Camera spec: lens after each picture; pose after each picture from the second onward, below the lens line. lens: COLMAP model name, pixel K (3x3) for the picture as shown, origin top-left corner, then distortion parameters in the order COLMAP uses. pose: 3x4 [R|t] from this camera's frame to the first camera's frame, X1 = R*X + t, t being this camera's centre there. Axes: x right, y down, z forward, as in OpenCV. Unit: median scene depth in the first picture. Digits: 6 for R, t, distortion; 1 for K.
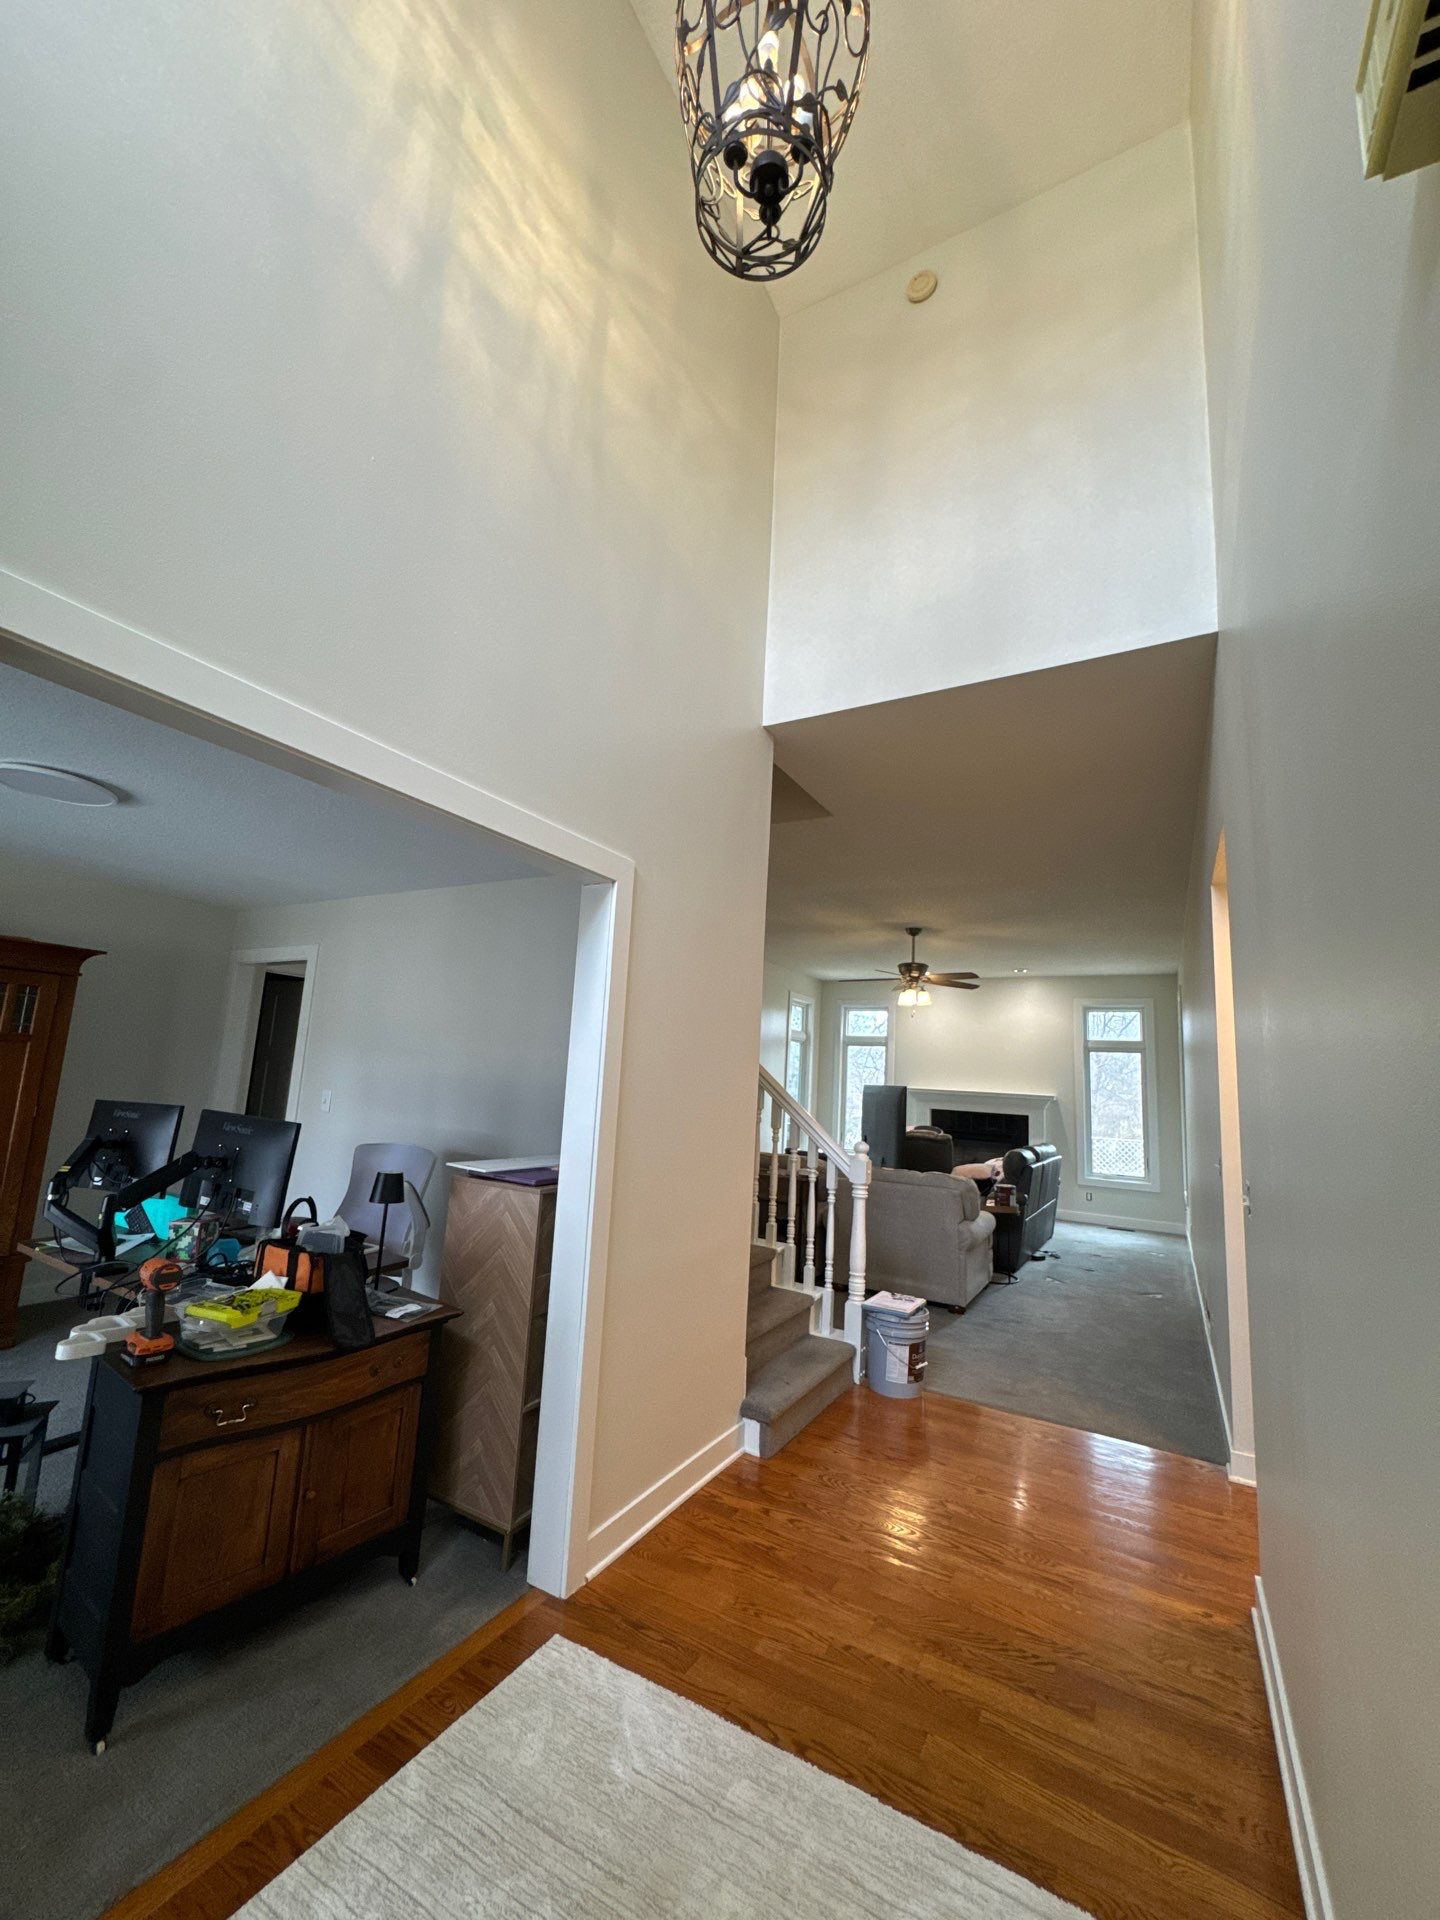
lens RADIAL K [[763.0, 0, 720.0], [0, 763.0, 960.0], [0, 0, 1]] dist [0.000675, 0.000014]
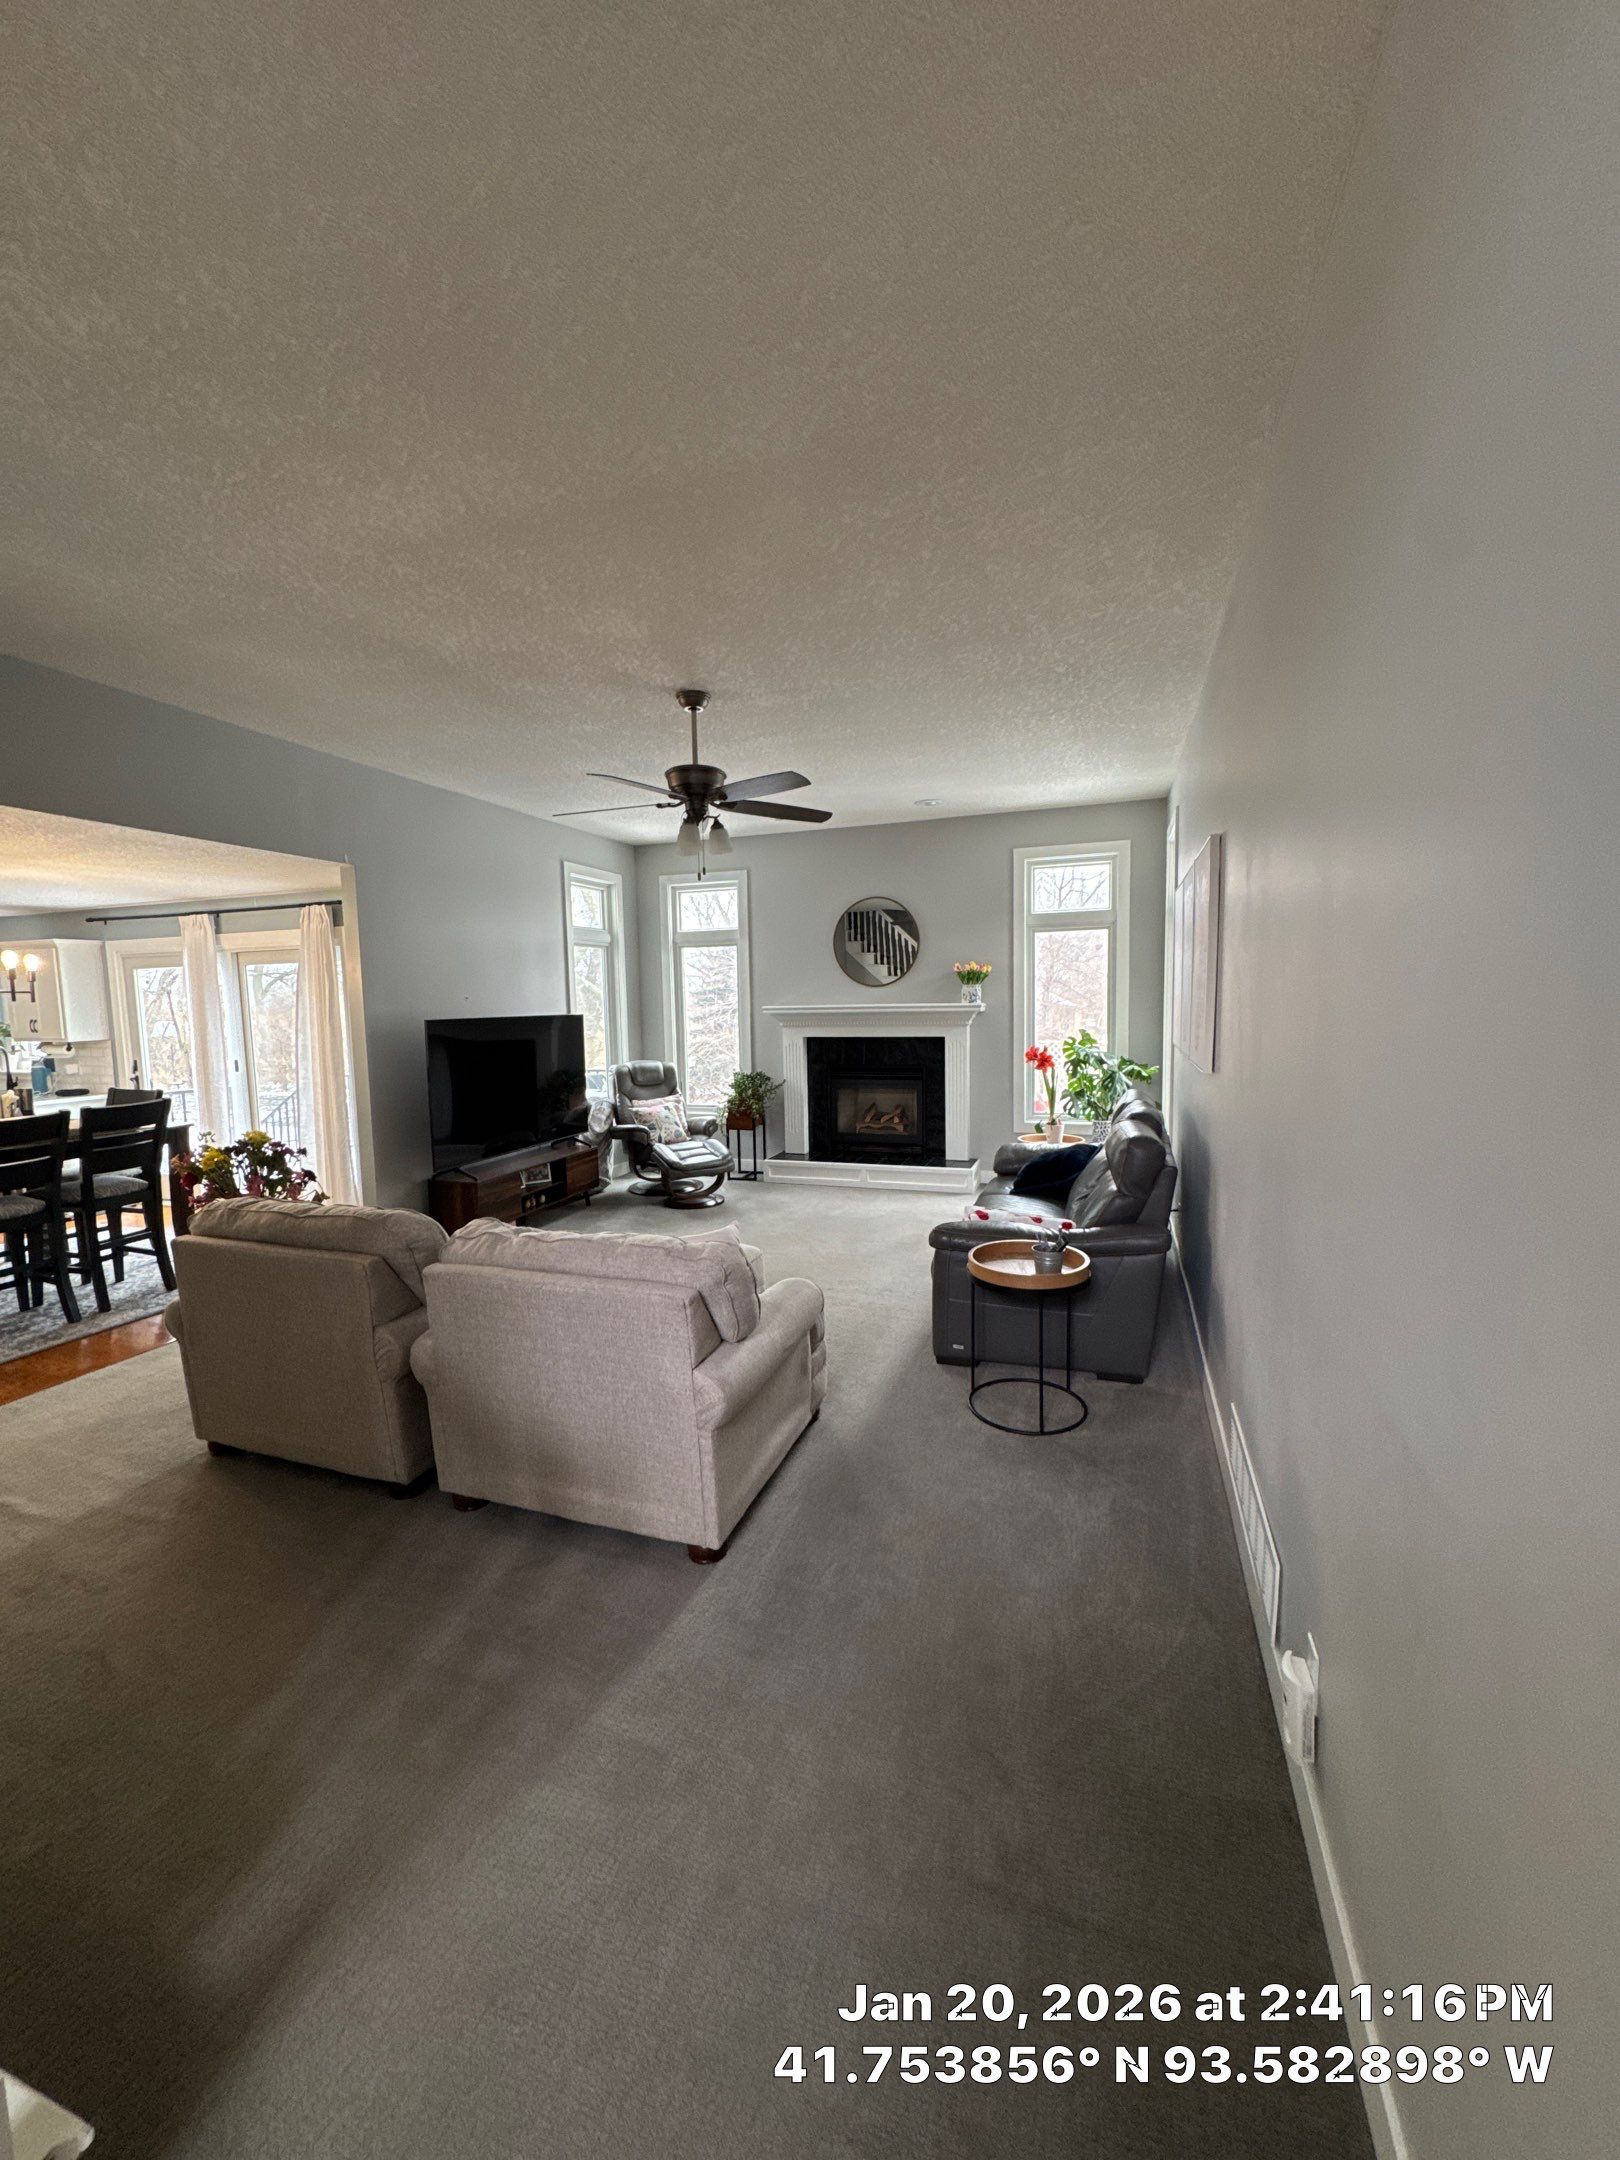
lens RADIAL K [[858.4, 0, 810.0], [0, 858.4, 1080.0], [0, 0, 1]] dist [0.000675, 0.000014]
pose [[0.980146, -0.088075, 0.177640, 0.187597], [0.040805, 0.966349, 0.253978, 0.054721], [-0.194031, -0.241687, 0.950757, 0.367835]]
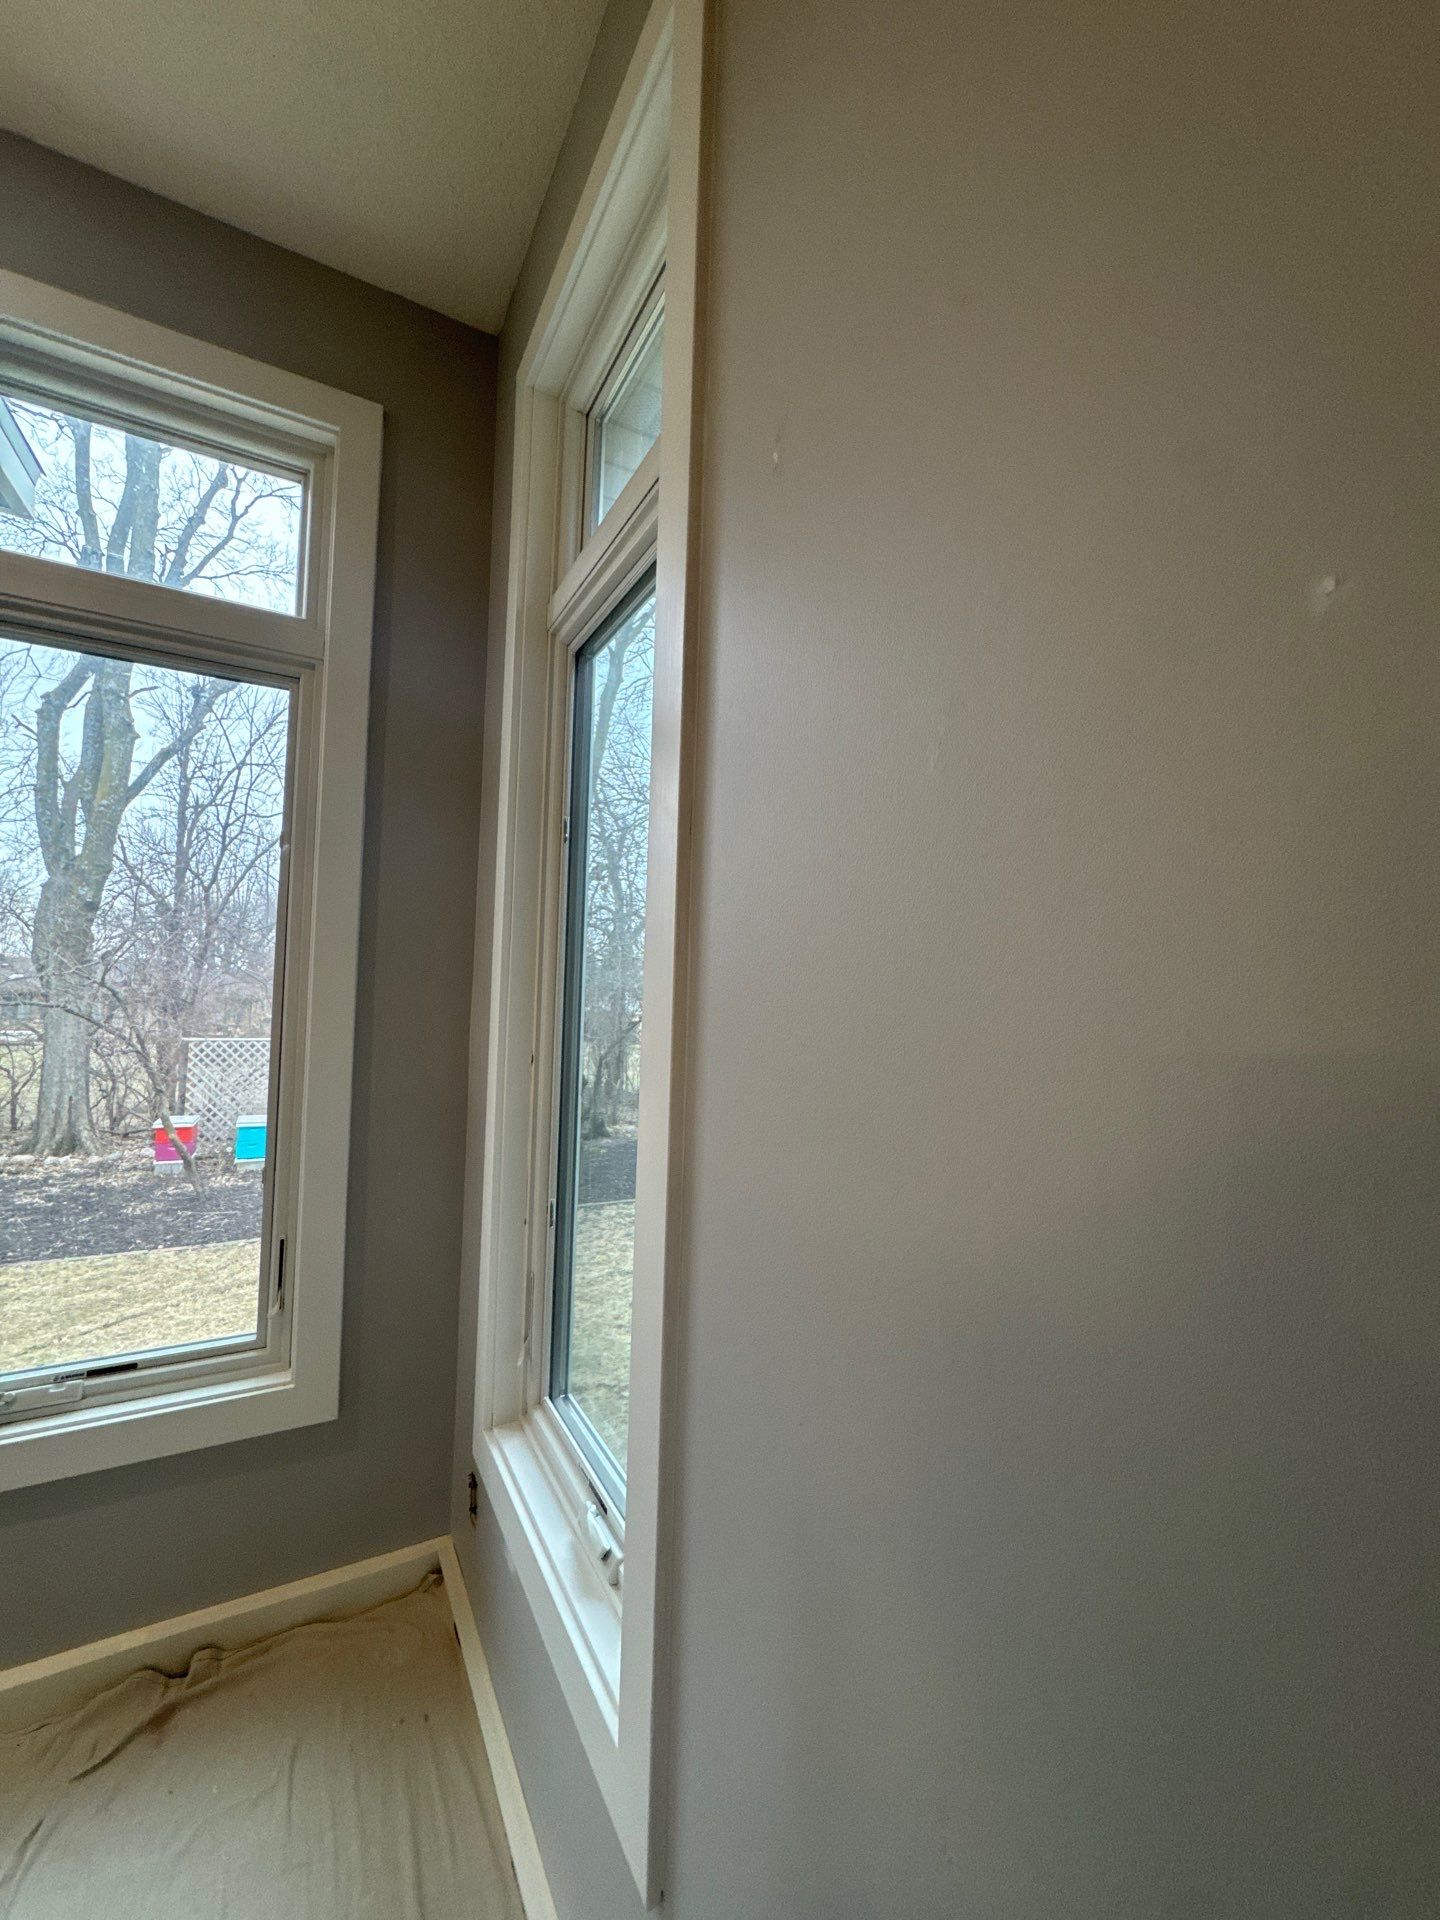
lens RADIAL K [[771.6, 0, 720.0], [0, 771.6, 960.0], [0, 0, 1]] dist [0.000752, 0.000092]
pose [[0.515888, -0.008091, 0.856618, 0.446389], [-0.134468, 0.986795, 0.090303, 0.157165], [-0.846036, -0.161774, 0.507988, 0.809851]]
